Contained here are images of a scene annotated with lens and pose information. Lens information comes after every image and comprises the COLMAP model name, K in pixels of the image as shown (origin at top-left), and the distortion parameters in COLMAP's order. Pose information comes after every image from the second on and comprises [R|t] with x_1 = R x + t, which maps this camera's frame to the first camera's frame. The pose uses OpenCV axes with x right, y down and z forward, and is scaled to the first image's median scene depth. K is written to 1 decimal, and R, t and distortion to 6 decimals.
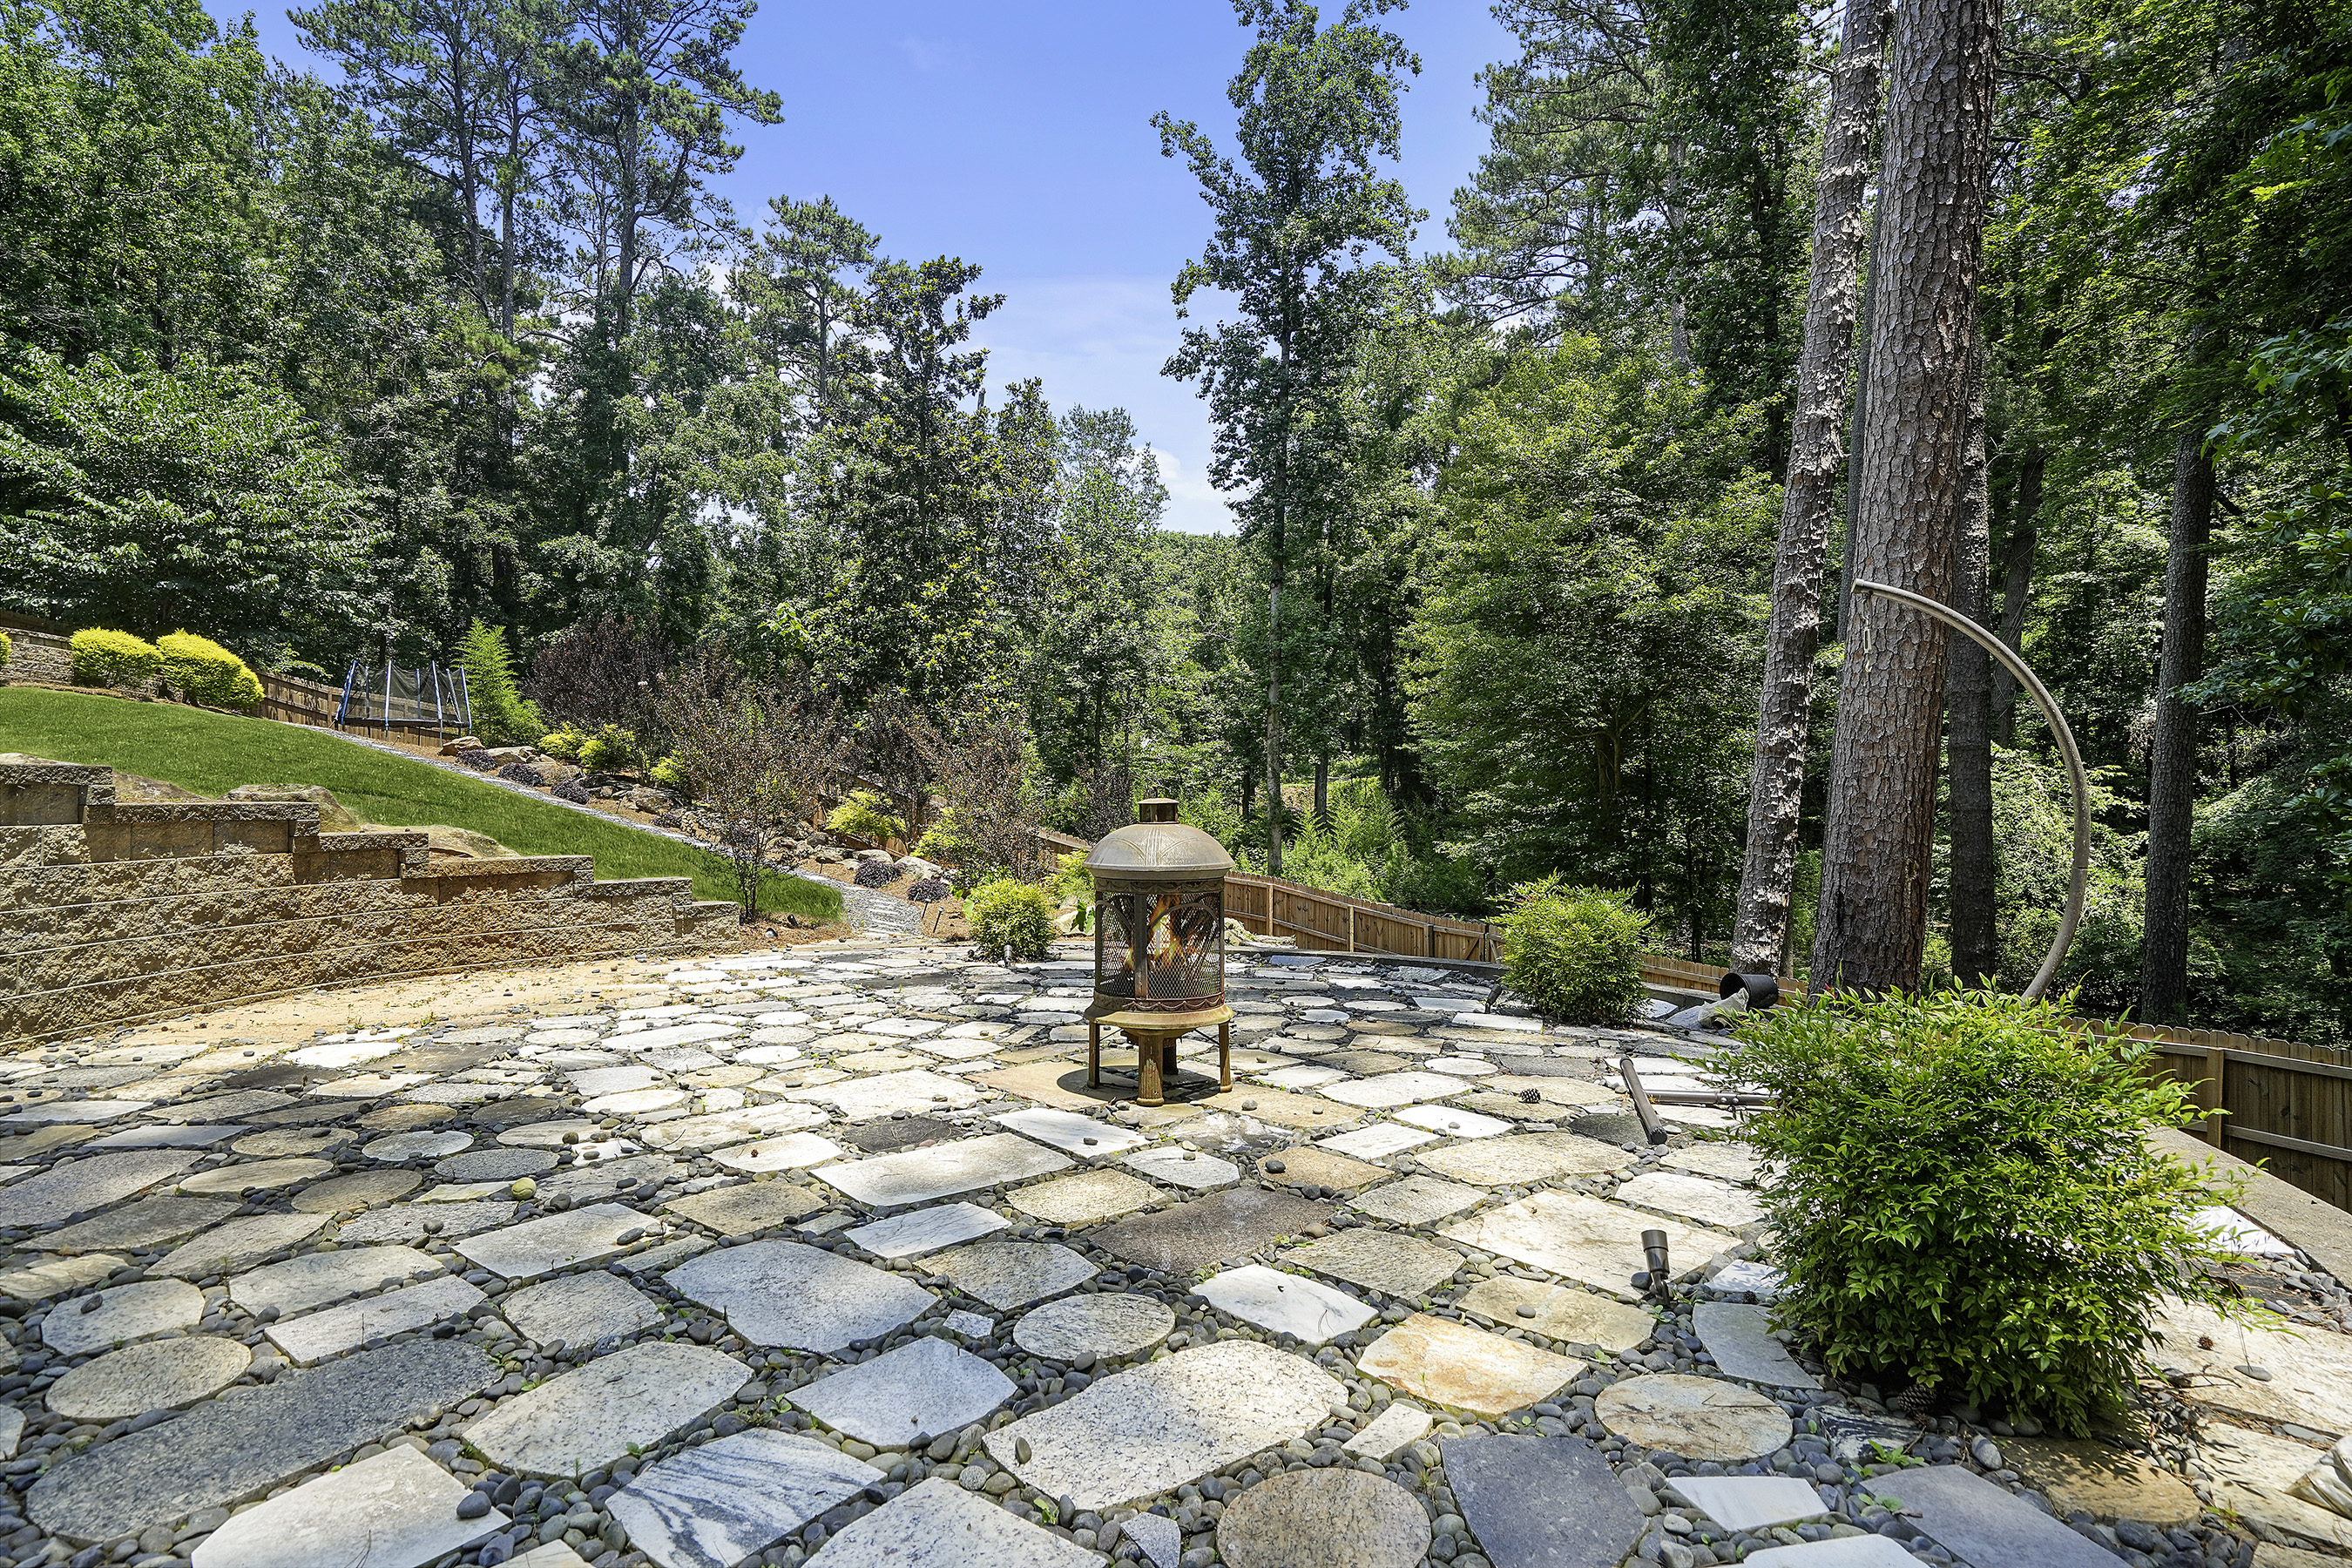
lens RADIAL K [[1221.3, 0, 1161.1], [0, 1221.3, 789.7], [0, 0, 1]] dist [-0.045052, 0.023076]
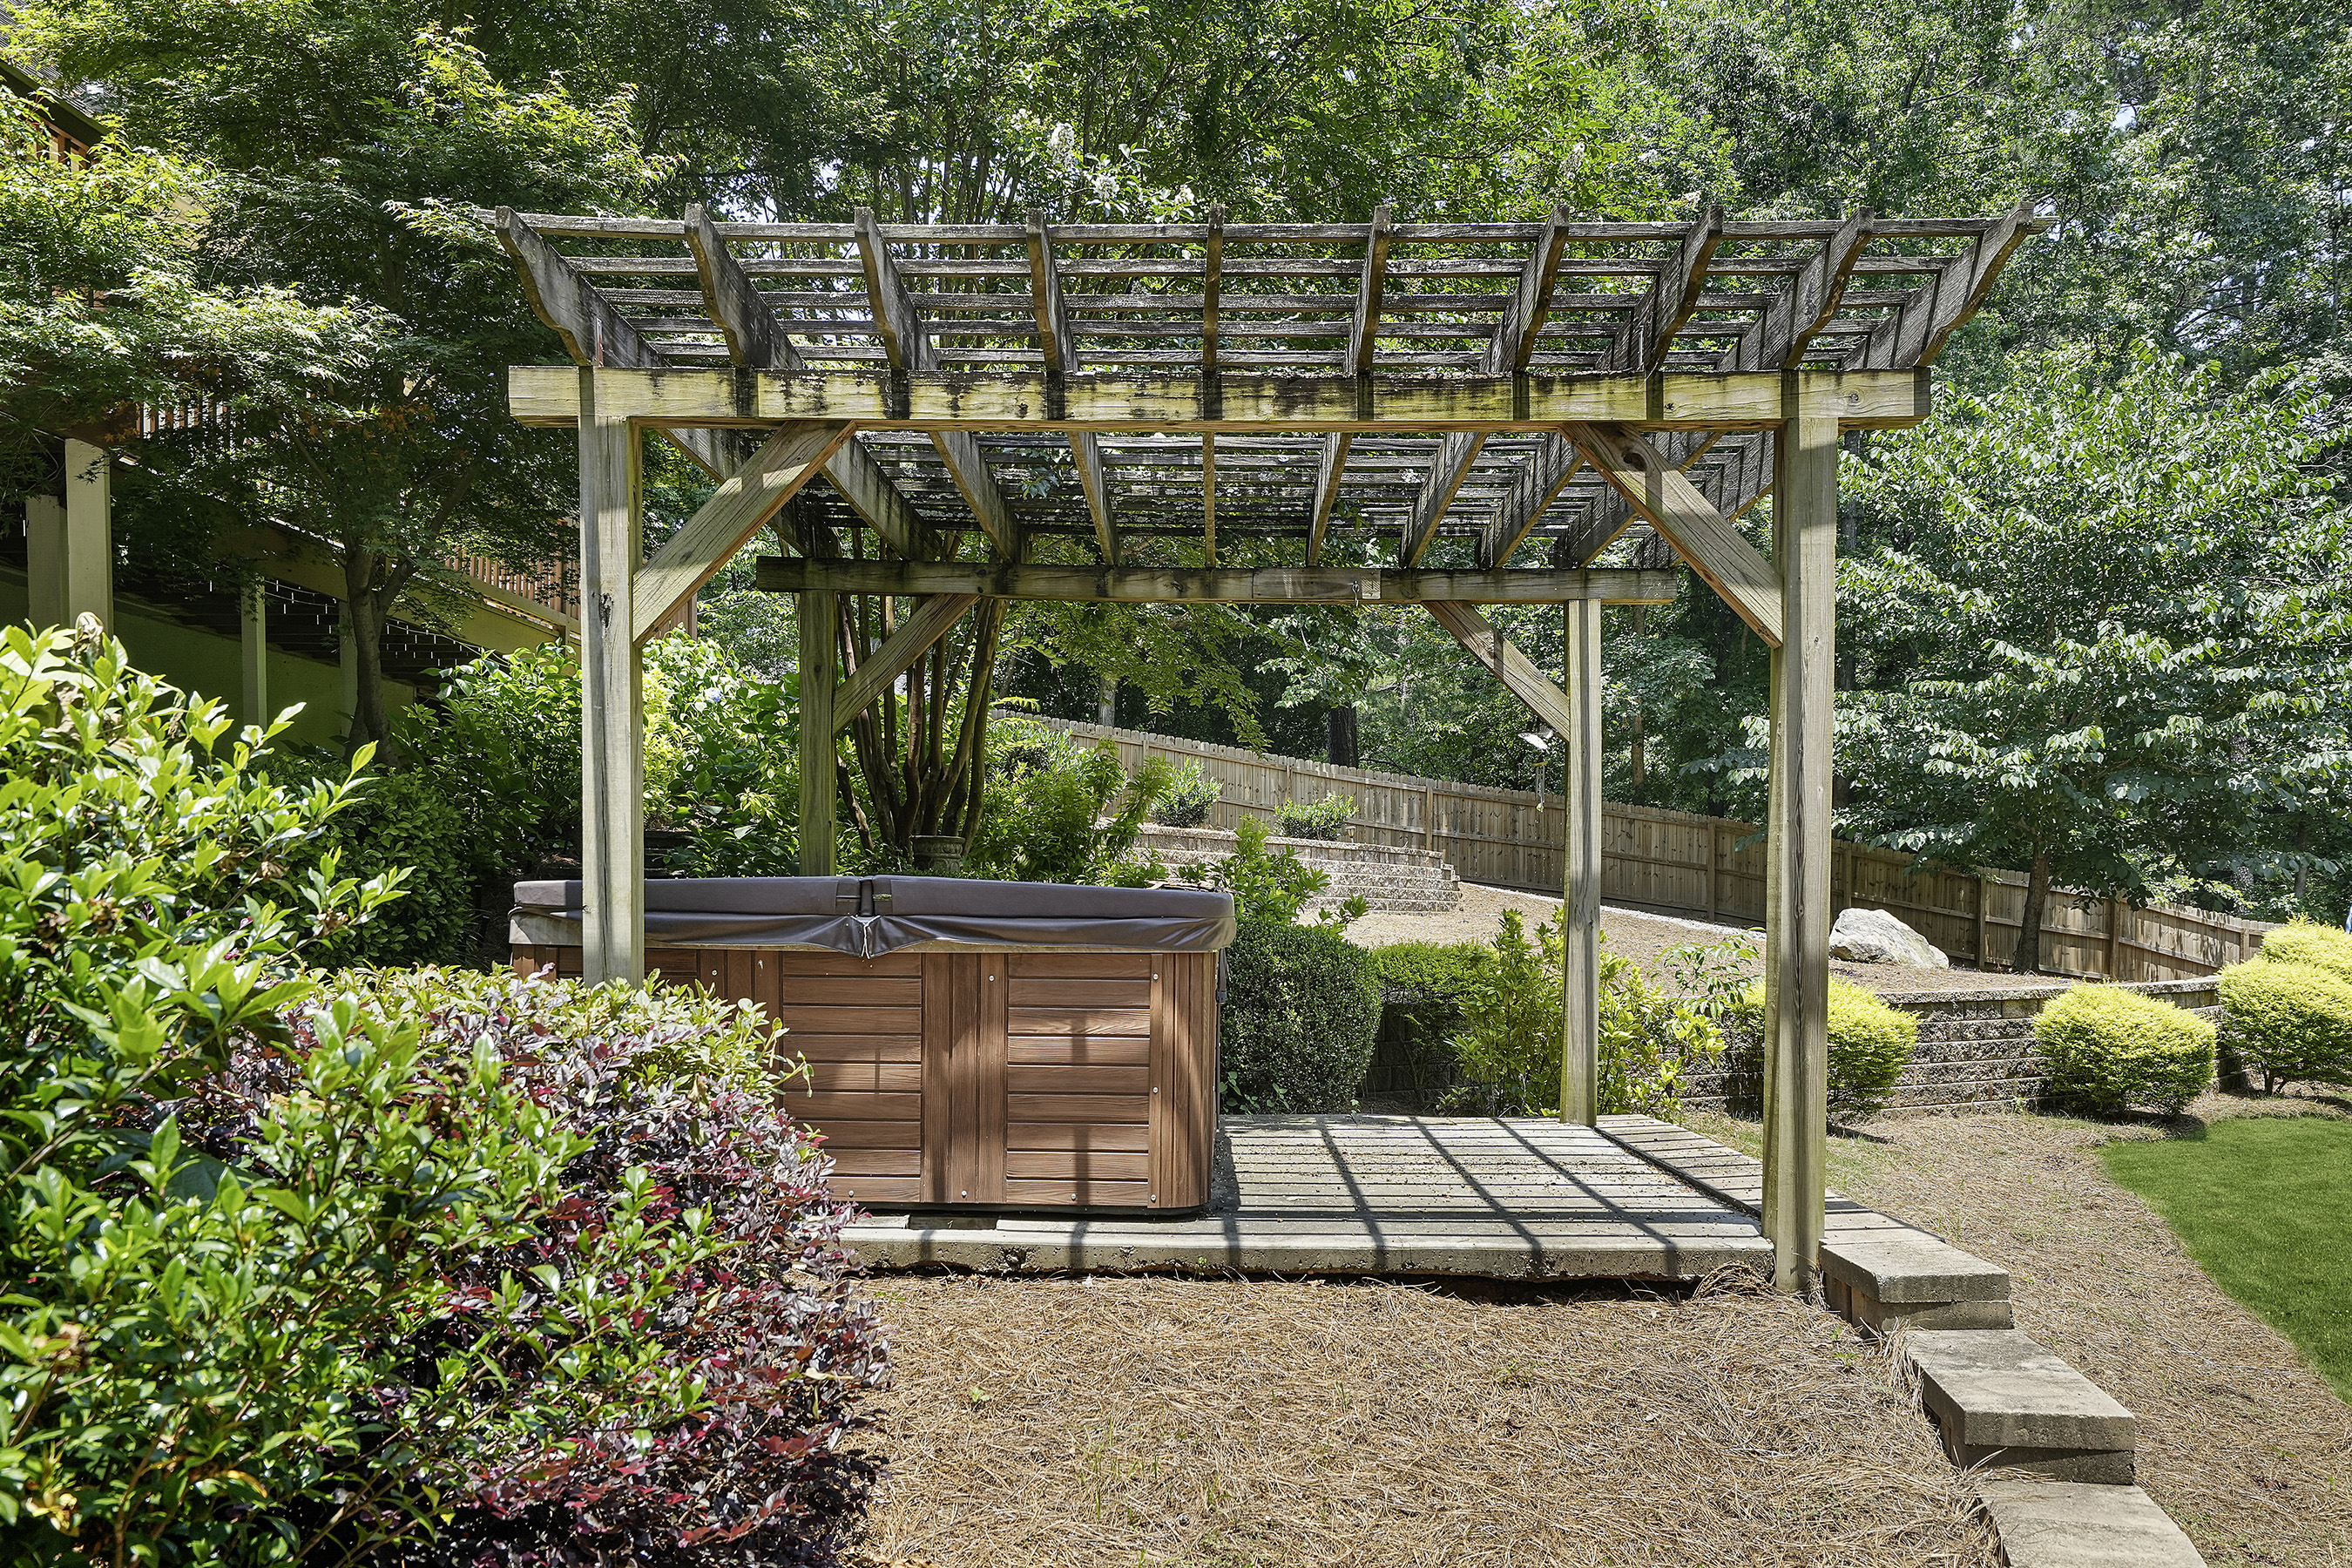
lens RADIAL K [[1839.6, 0, 1166.3], [0, 1839.6, 950.0], [0, 0, 1]] dist [0.053643, 0.005818]
pose [[0.593338, 0.010079, -0.804890, -0.412391], [-0.002005, 0.999937, 0.011043, -0.107978], [0.804951, -0.004938, 0.593321, 0.166493]]
